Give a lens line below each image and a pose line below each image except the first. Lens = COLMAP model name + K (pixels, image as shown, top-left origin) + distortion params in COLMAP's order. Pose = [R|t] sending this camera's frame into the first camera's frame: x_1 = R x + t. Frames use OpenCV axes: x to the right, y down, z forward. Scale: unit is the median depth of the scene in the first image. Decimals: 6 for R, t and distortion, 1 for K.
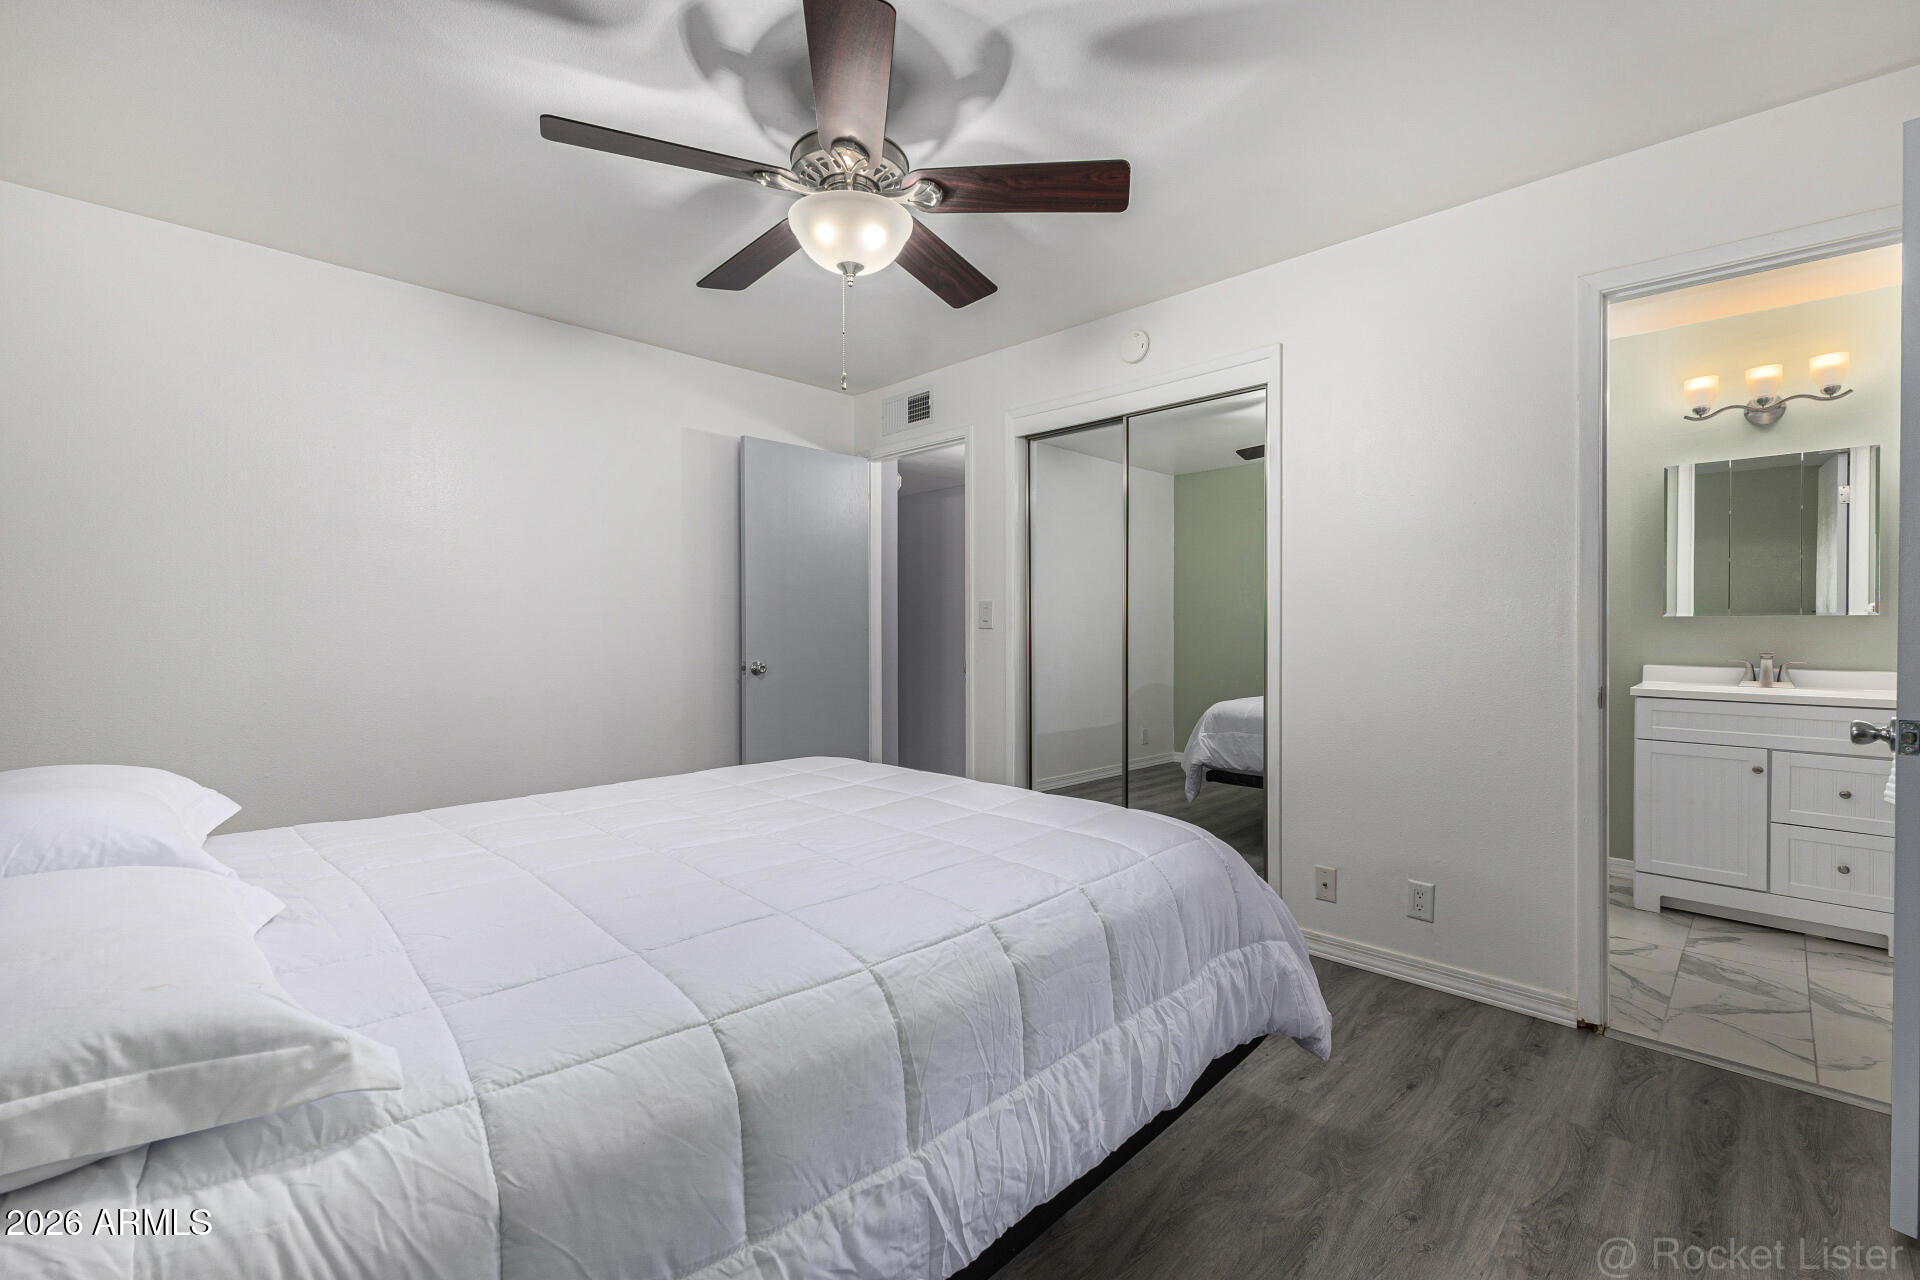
lens RADIAL K [[840.6, 0, 945.8], [0, 840.6, 635.5], [0, 0, 1]] dist [0.001221, -0.000088]
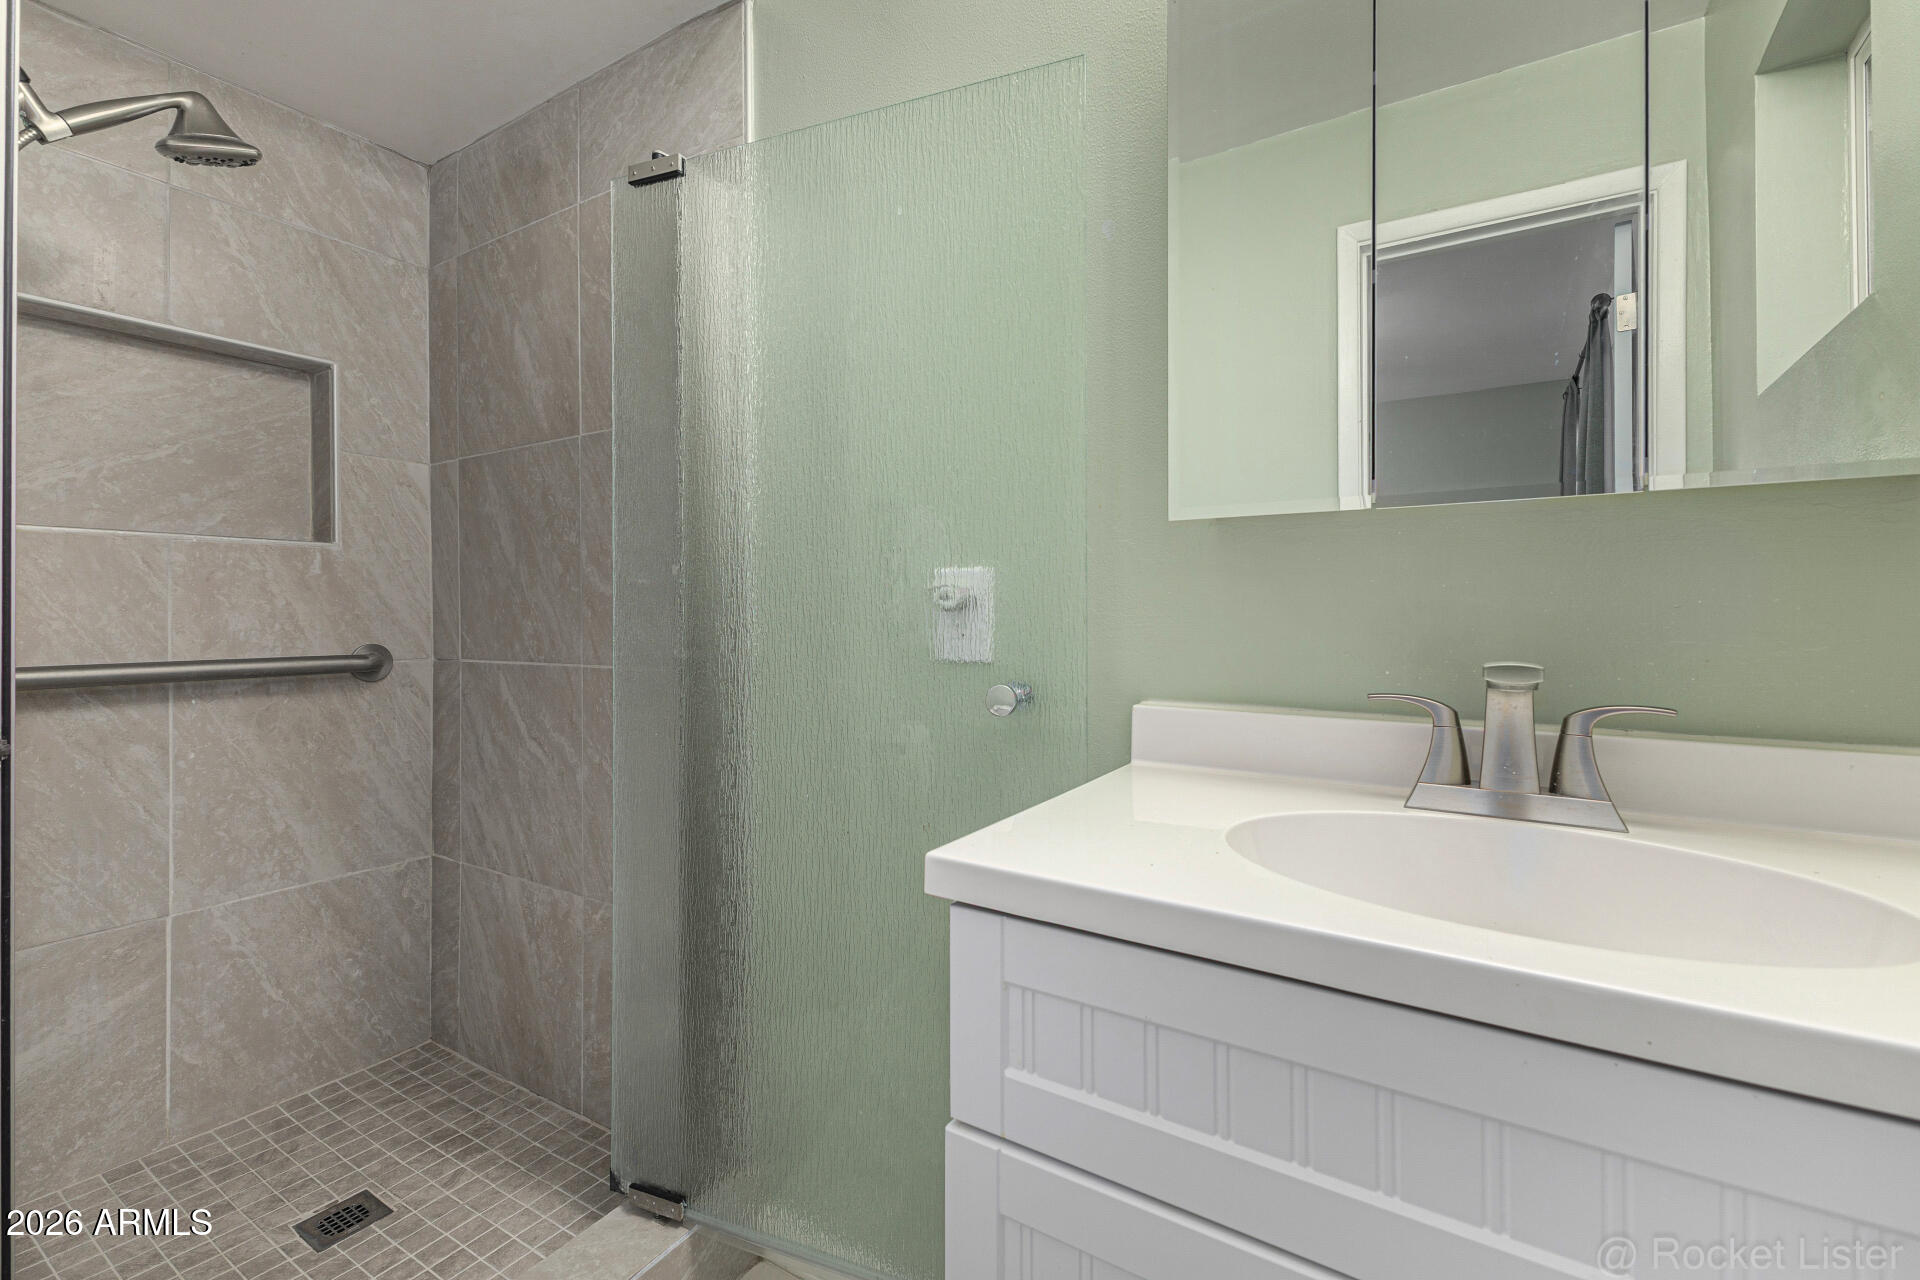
lens RADIAL K [[840.6, 0, 966.0], [0, 840.6, 621.8], [0, 0, 1]] dist [0.001221, -0.000088]
pose [[0.975313, -0.002513, 0.220813, 0.785457], [0.003489, 0.999986, -0.004033, 0.009884], [-0.220800, 0.004704, 0.975308, 0.814356]]
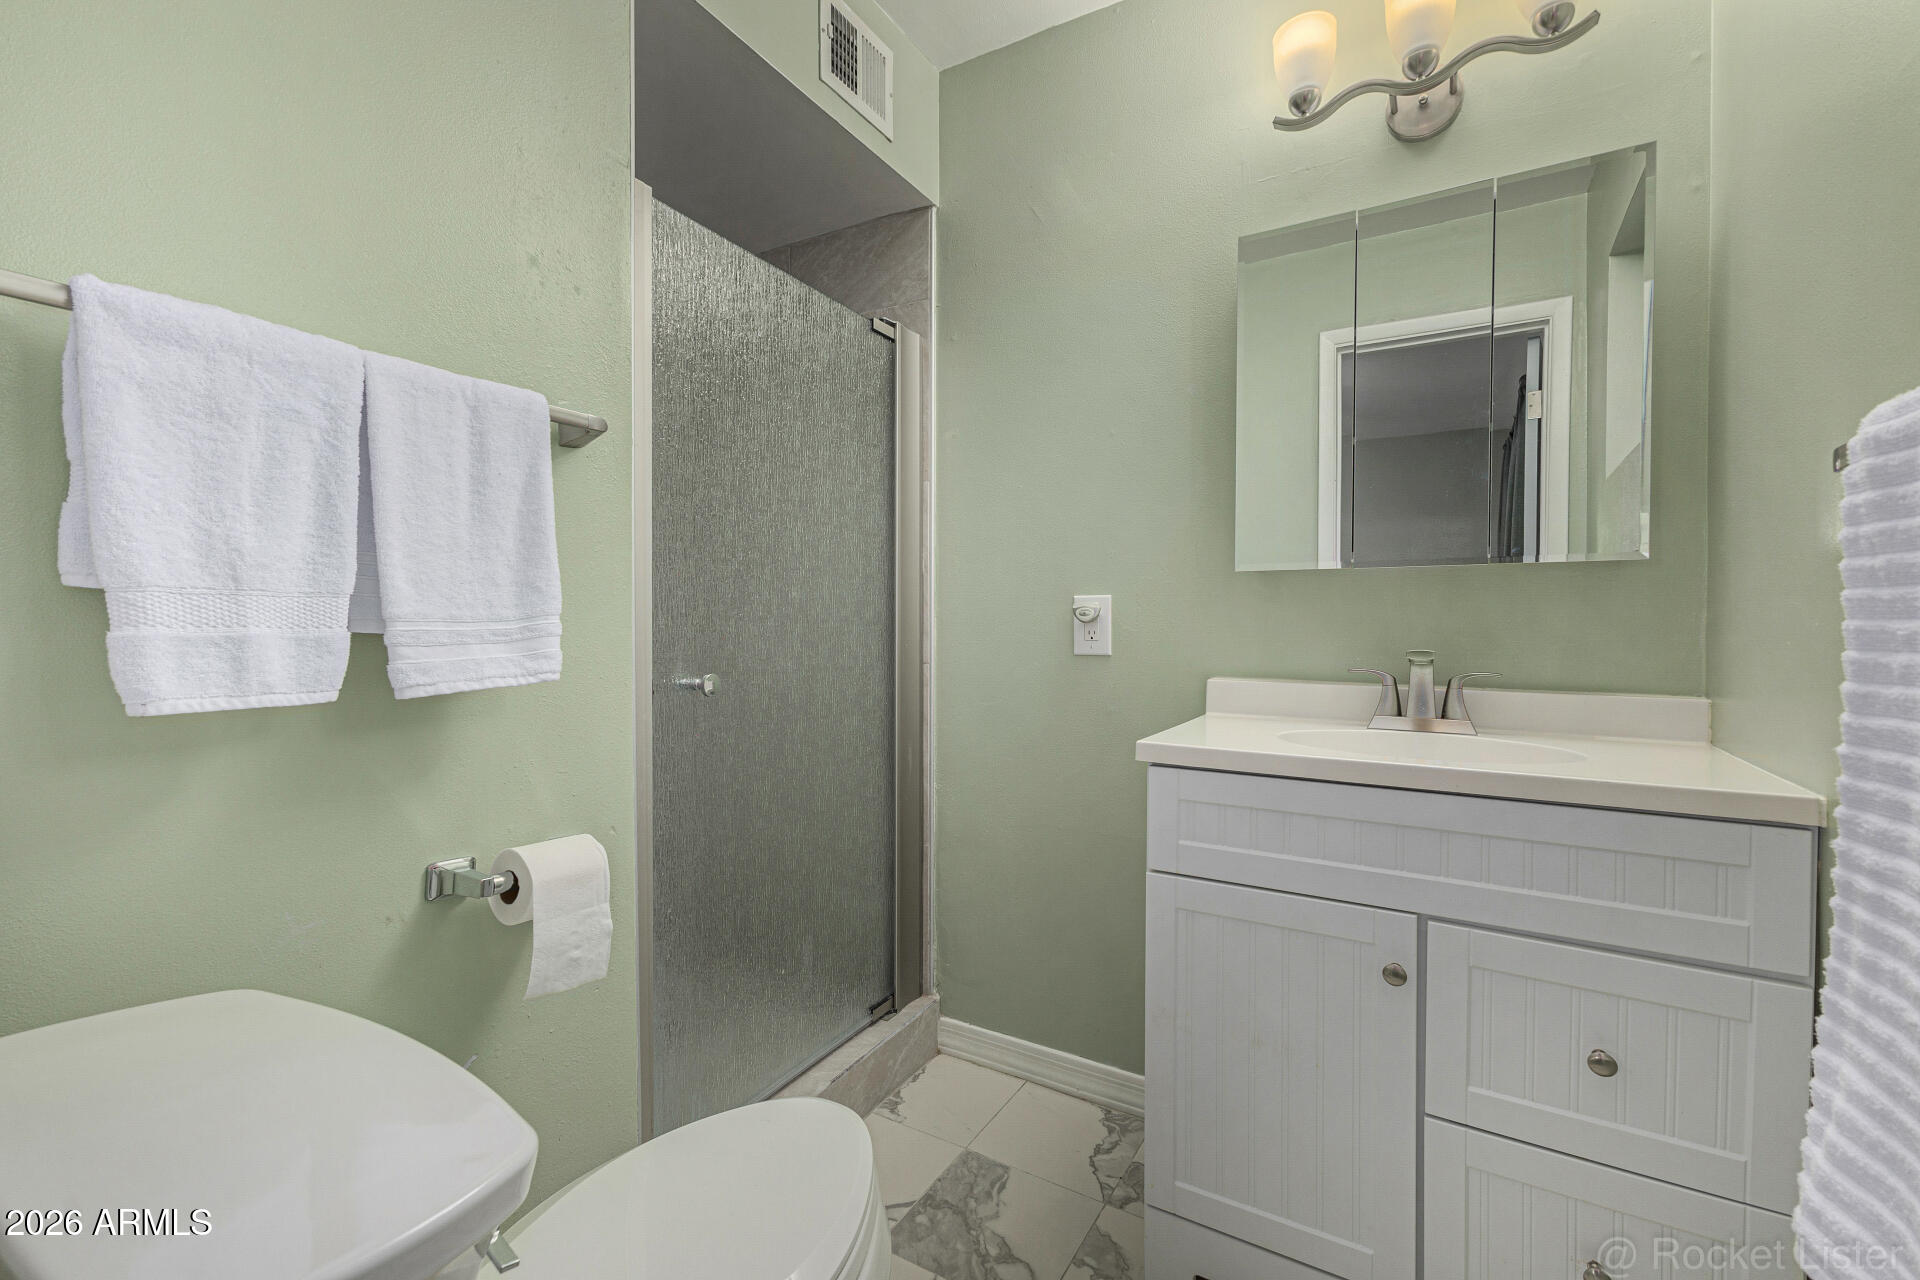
lens RADIAL K [[840.6, 0, 960.2], [0, 840.6, 644.9], [0, 0, 1]] dist [0.001221, -0.000088]
pose [[0.968404, 0.000998, 0.249386, 0.641379], [-0.002442, 0.999982, 0.005478, 0.015478], [-0.249376, -0.005914, 0.968389, 0.644737]]
